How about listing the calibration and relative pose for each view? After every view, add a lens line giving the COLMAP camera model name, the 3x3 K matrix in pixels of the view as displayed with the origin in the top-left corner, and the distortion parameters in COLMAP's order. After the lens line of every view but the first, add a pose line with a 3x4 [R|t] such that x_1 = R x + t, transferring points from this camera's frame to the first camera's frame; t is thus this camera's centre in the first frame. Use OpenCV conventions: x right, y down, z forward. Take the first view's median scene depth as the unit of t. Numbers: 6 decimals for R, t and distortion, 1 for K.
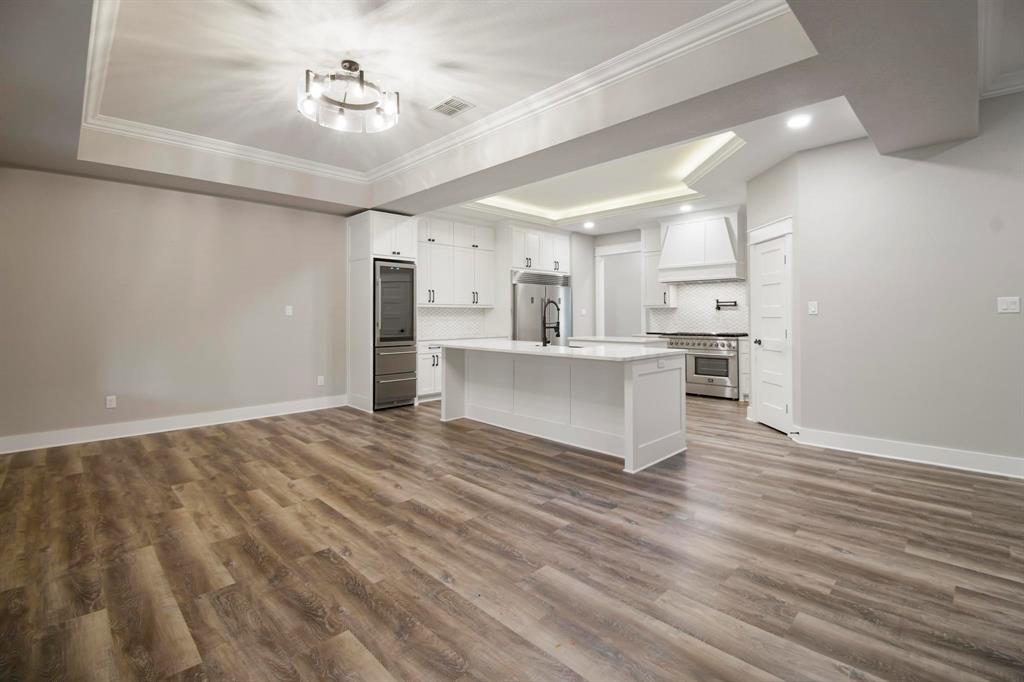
lens RADIAL K [[460.7, 0, 517.8], [0, 460.7, 319.6], [0, 0, 1]] dist [0.000115, -0.010750]
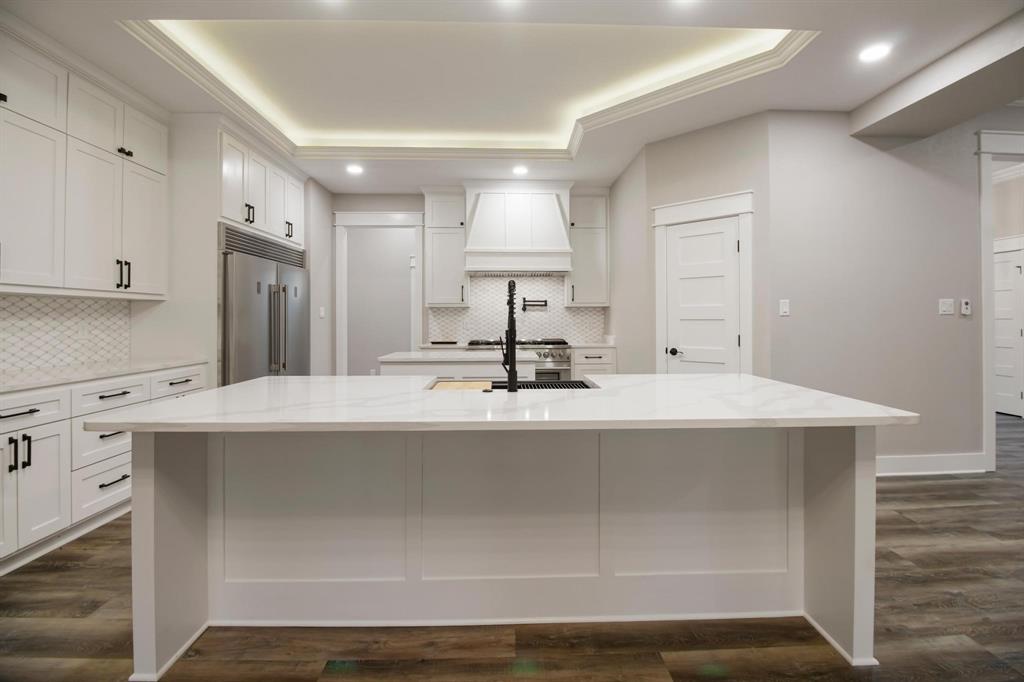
lens RADIAL K [[460.7, 0, 517.8], [0, 460.7, 319.6], [0, 0, 1]] dist [0.000115, -0.010750]
pose [[0.685502, -0.001748, 0.728069, -0.152421], [0.006616, 0.999971, -0.003828, -0.002850], [-0.728041, 0.007441, 0.685493, 0.460017]]
